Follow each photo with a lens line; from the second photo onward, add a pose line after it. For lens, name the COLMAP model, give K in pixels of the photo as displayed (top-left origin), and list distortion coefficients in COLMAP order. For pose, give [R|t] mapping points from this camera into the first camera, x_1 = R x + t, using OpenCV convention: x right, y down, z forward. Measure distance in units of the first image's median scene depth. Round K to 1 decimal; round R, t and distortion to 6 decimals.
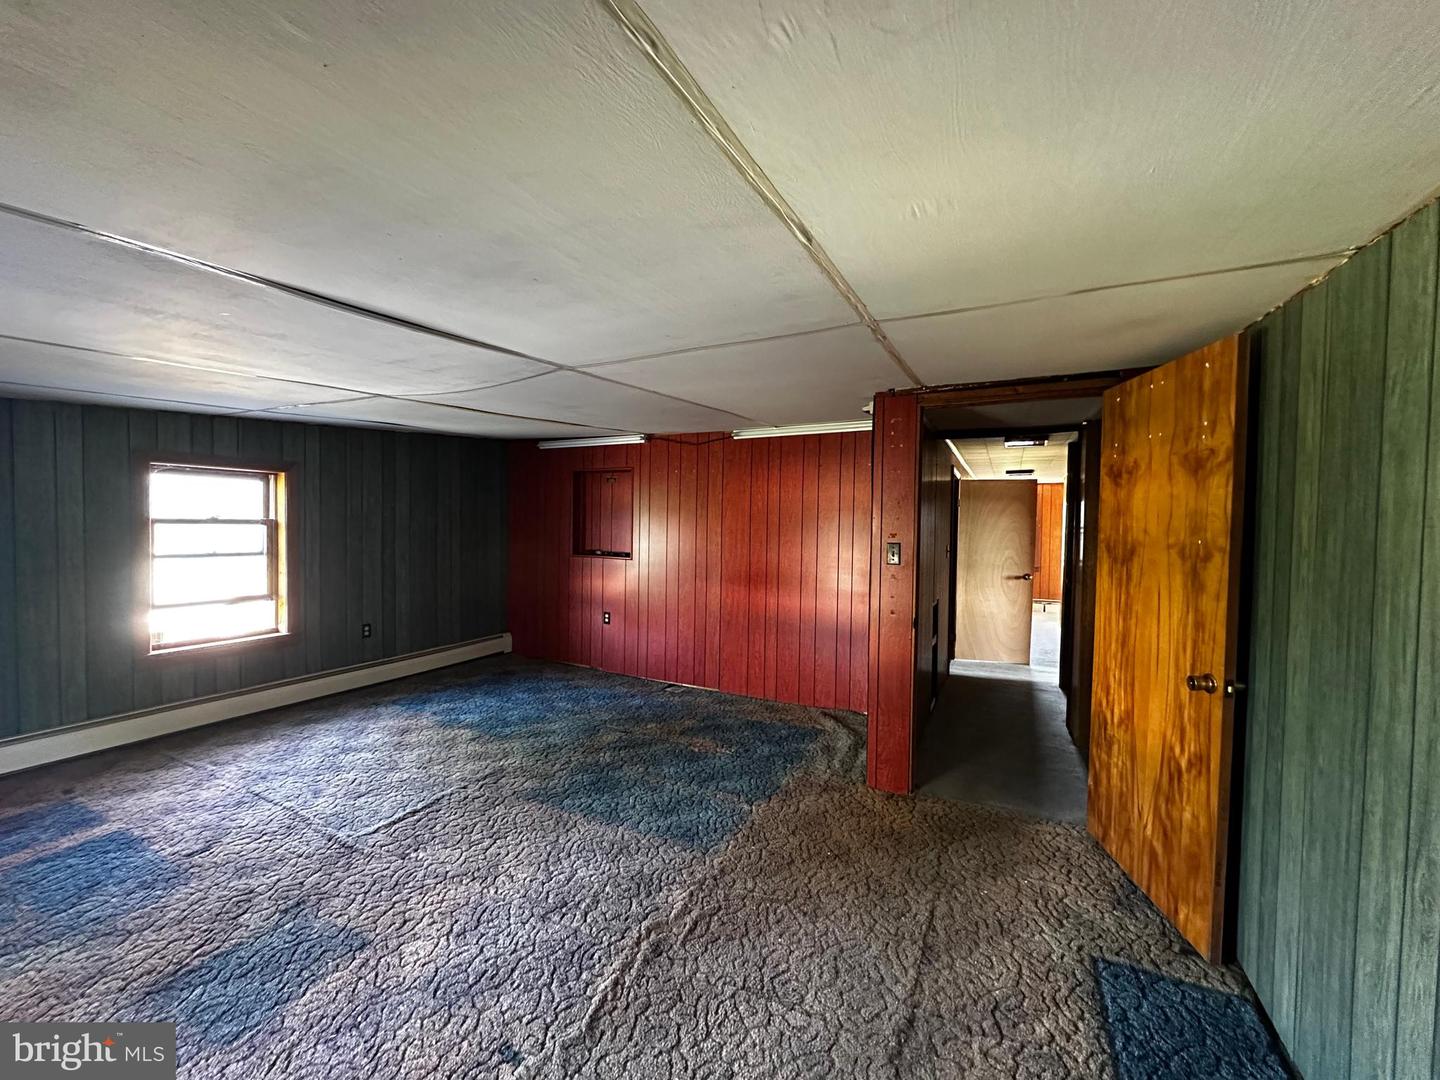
lens RADIAL K [[576.0, 0, 720.2], [0, 576.0, 538.4], [0, 0, 1]] dist [-0.002698, -0.000039]
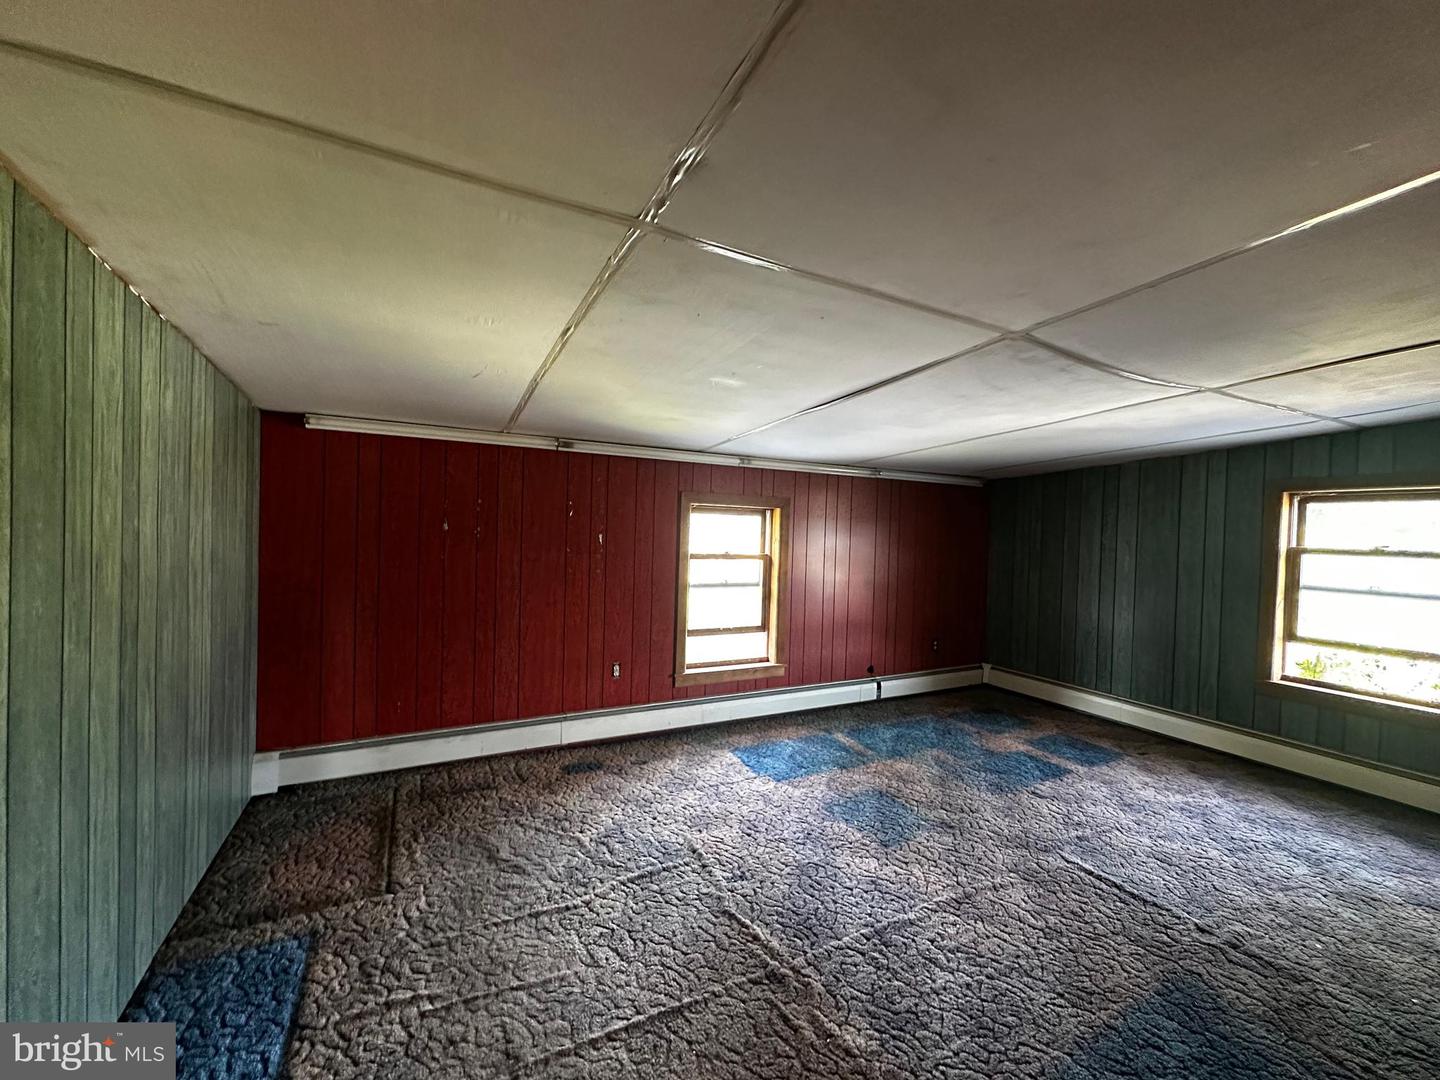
lens RADIAL K [[576.0, 0, 720.2], [0, 576.0, 538.4], [0, 0, 1]] dist [-0.002698, -0.000039]
pose [[-0.588142, -0.018521, -0.808545, 0.563255], [-0.058960, 0.998059, 0.020026, -0.016640], [0.806605, 0.059450, -0.588093, 1.123733]]
